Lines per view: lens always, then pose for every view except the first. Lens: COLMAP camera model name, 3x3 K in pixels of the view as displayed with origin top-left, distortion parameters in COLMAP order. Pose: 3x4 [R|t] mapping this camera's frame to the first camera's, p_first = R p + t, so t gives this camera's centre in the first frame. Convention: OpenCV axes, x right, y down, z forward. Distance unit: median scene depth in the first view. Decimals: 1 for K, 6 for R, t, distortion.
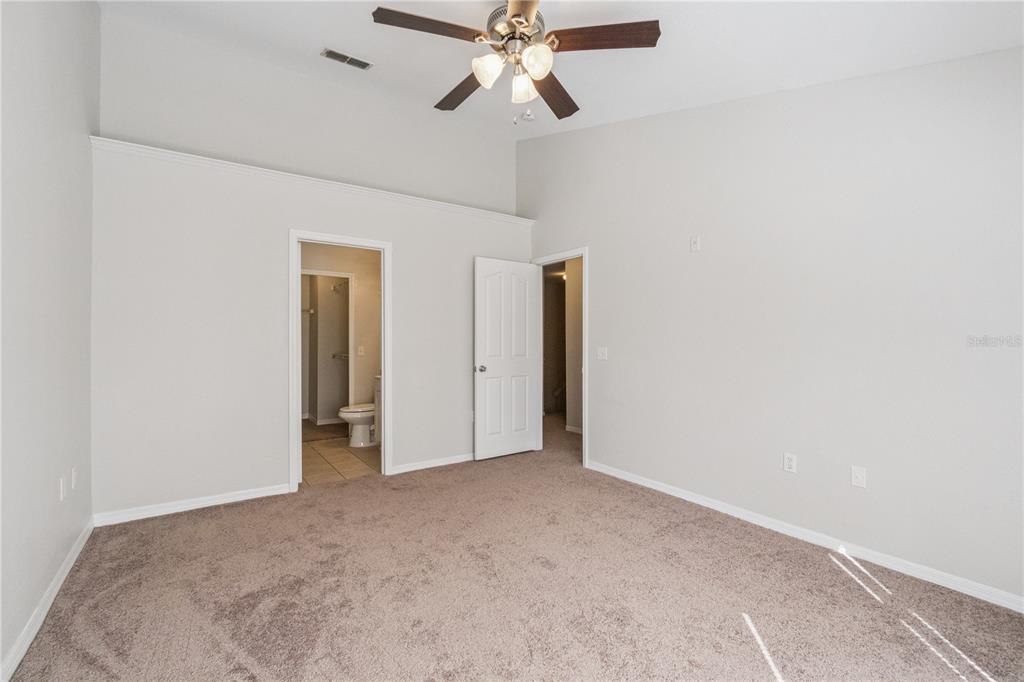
lens RADIAL K [[436.6, 0, 512.0], [0, 436.6, 341.0], [0, 0, 1]] dist [-0.000303, -0.000046]
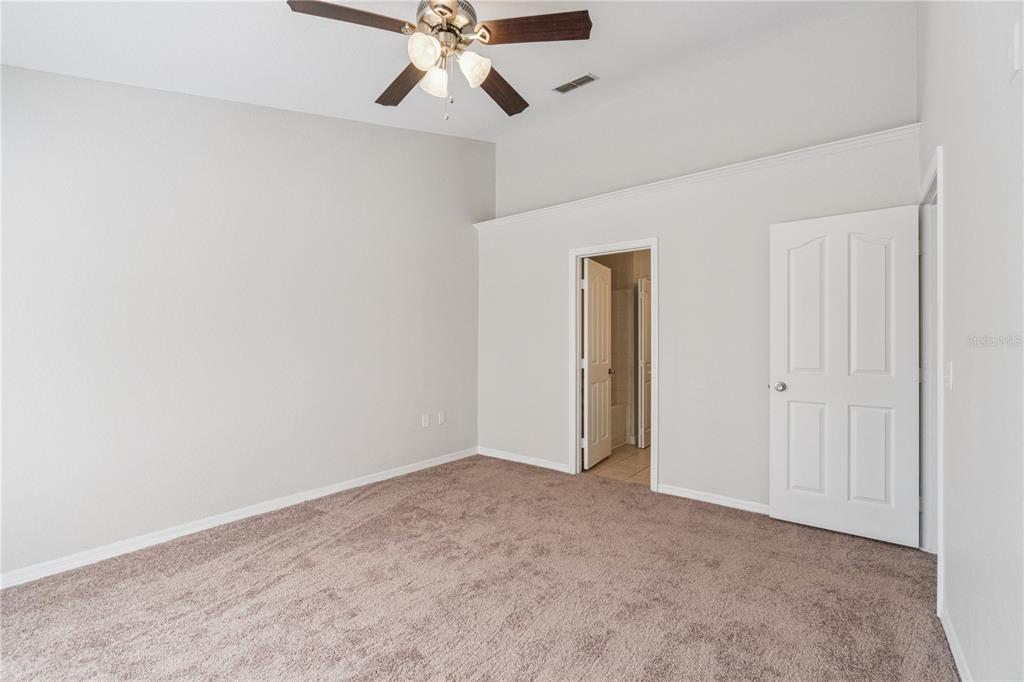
lens RADIAL K [[446.2, 0, 512.0], [0, 446.2, 341.0], [0, 0, 1]] dist [0.001625, 0.000166]
pose [[0.272527, 0.002008, -0.962146, 0.749585], [0.010443, 0.999933, 0.005045, -0.024288], [0.962091, -0.011423, 0.272488, 0.631320]]
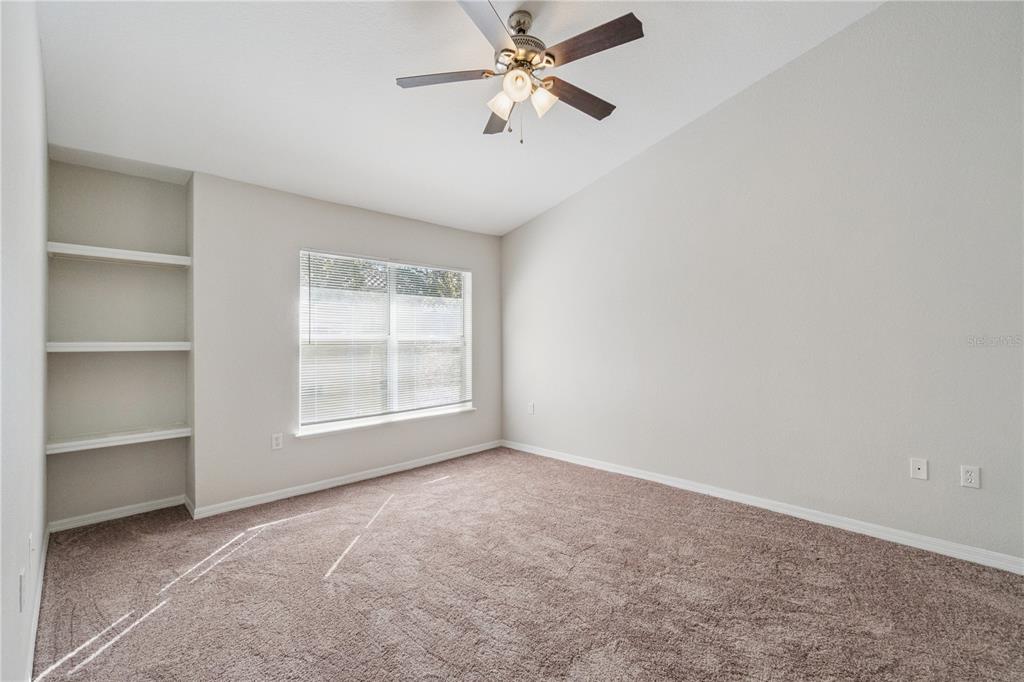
lens RADIAL K [[436.6, 0, 512.0], [0, 436.6, 341.0], [0, 0, 1]] dist [-0.000303, -0.000046]
pose [[-0.987710, 0.016703, -0.155401, 0.167781], [0.017099, 0.999853, -0.001210, -0.037212], [0.155358, -0.003852, -0.987851, 1.571300]]
